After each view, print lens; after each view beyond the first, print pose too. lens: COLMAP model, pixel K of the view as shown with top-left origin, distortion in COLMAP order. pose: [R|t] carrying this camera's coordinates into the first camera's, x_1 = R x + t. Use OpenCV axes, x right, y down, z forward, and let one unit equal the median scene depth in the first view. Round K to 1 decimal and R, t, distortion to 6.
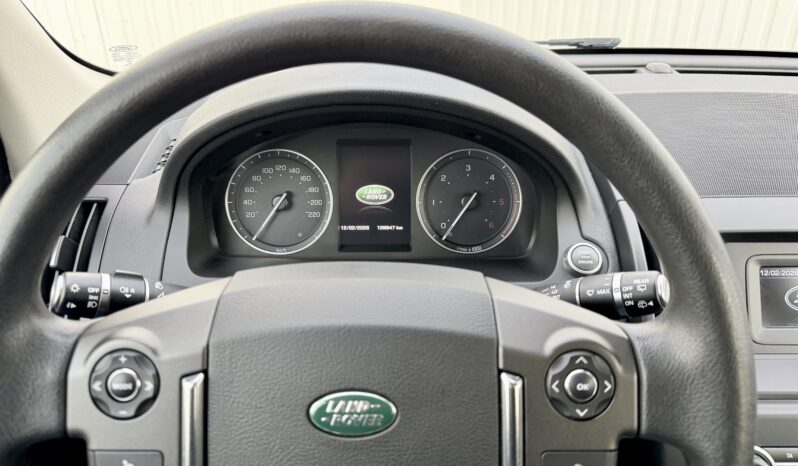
lens RADIAL K [[567.8, 0, 411.2], [0, 567.8, 235.7], [0, 0, 1]] dist [0.063385, -0.082942]
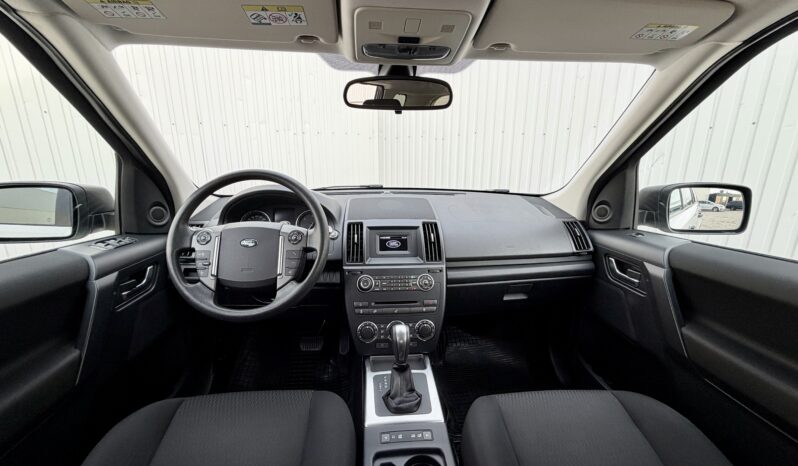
lens RADIAL K [[320.3, 0, 407.8], [0, 320.3, 242.7], [0, 0, 1]] dist [0.000644, 0.000033]
pose [[0.996128, -0.012993, 0.086953, 0.609998], [0.029294, 0.981556, -0.188919, 0.510851], [-0.082895, 0.190735, 0.978135, -1.112437]]
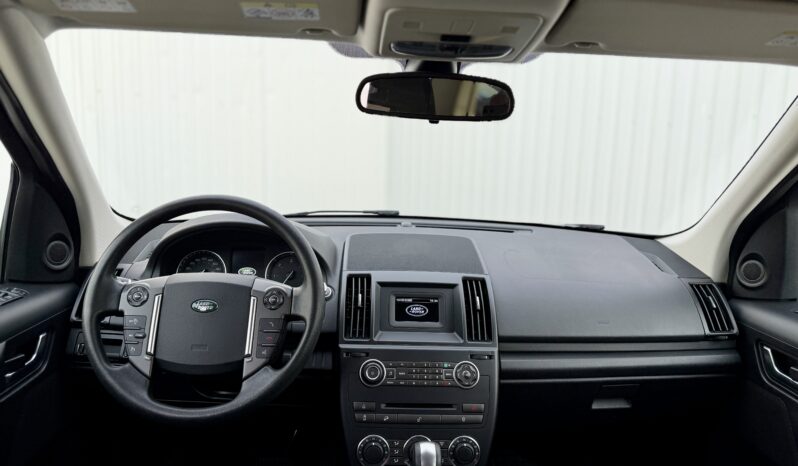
lens RADIAL K [[567.8, 0, 411.2], [0, 567.8, 235.7], [0, 0, 1]] dist [0.063385, -0.082942]
pose [[0.998153, 0.026664, 0.054581, 0.534722], [-0.009876, 0.957791, -0.287295, 0.504295], [-0.059938, 0.286225, 0.956286, -1.421391]]
